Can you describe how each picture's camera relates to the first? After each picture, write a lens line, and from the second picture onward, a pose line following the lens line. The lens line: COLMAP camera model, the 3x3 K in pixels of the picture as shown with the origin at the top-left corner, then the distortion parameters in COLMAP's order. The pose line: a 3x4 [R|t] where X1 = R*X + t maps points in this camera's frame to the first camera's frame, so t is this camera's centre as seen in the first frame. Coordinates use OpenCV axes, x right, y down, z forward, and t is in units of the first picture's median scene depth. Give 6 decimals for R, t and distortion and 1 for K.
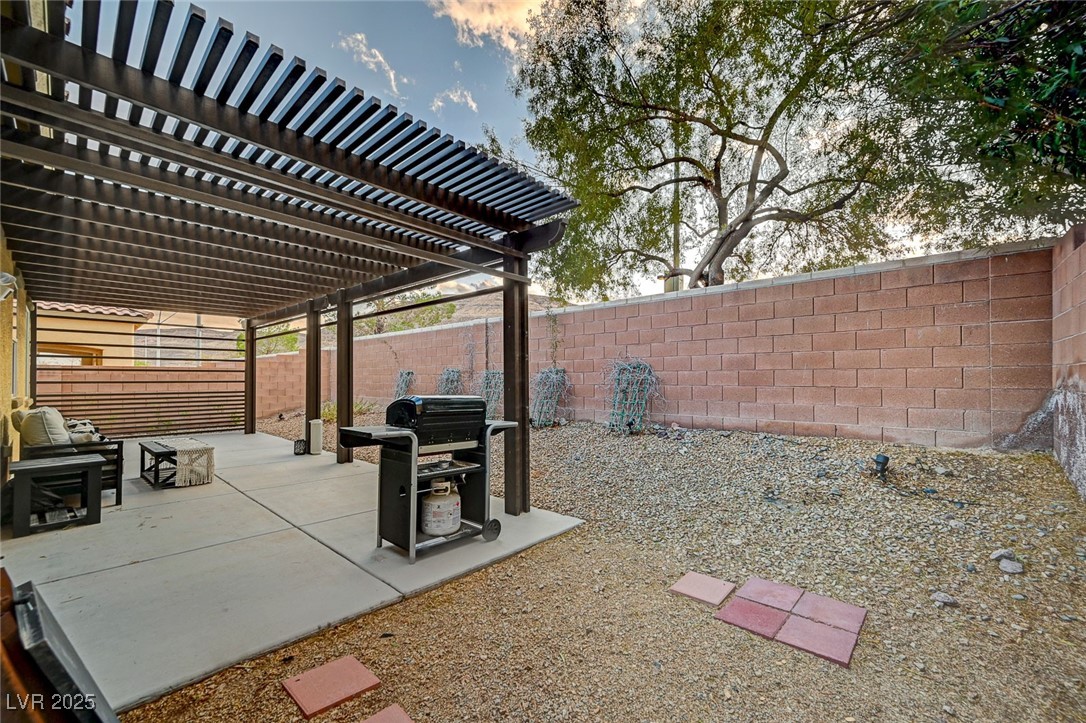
lens RADIAL K [[429.8, 0, 543.0], [0, 429.8, 361.5], [0, 0, 1]] dist [0.006363, 0.000151]
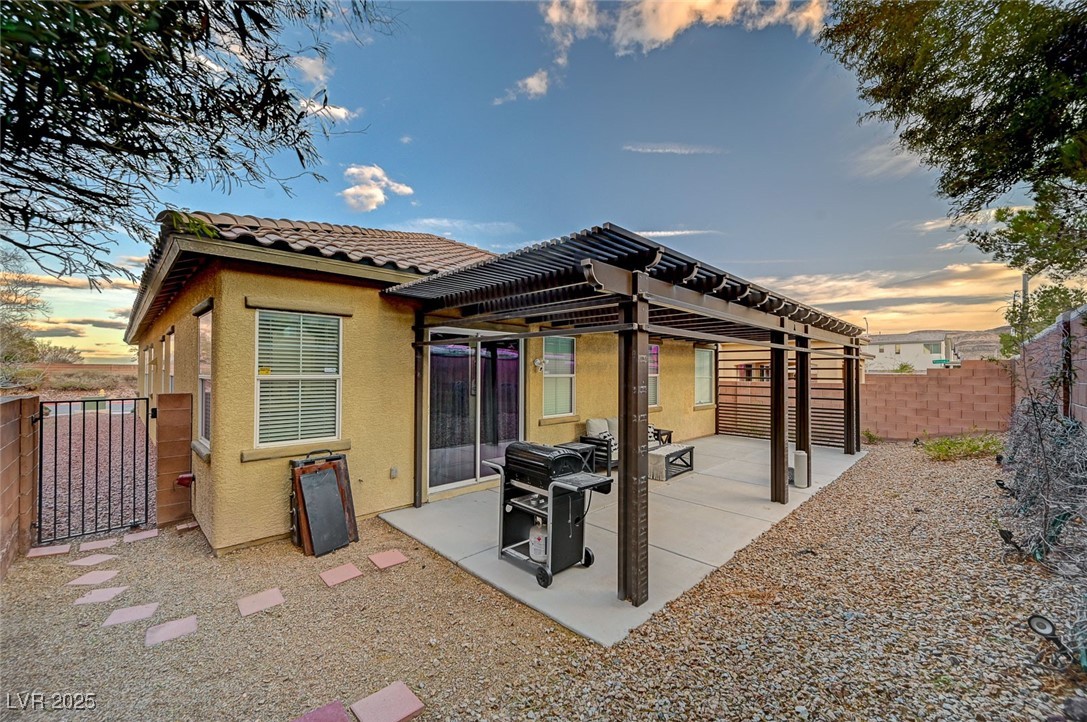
lens RADIAL K [[425.1, 0, 542.1], [0, 425.1, 365.6], [0, 0, 1]] dist [-0.000095, 0.000201]
pose [[-0.048294, -0.012984, -0.998749, 0.393028], [0.035446, 0.999263, -0.014704, -0.054633], [0.998204, -0.036112, -0.047798, 0.430156]]
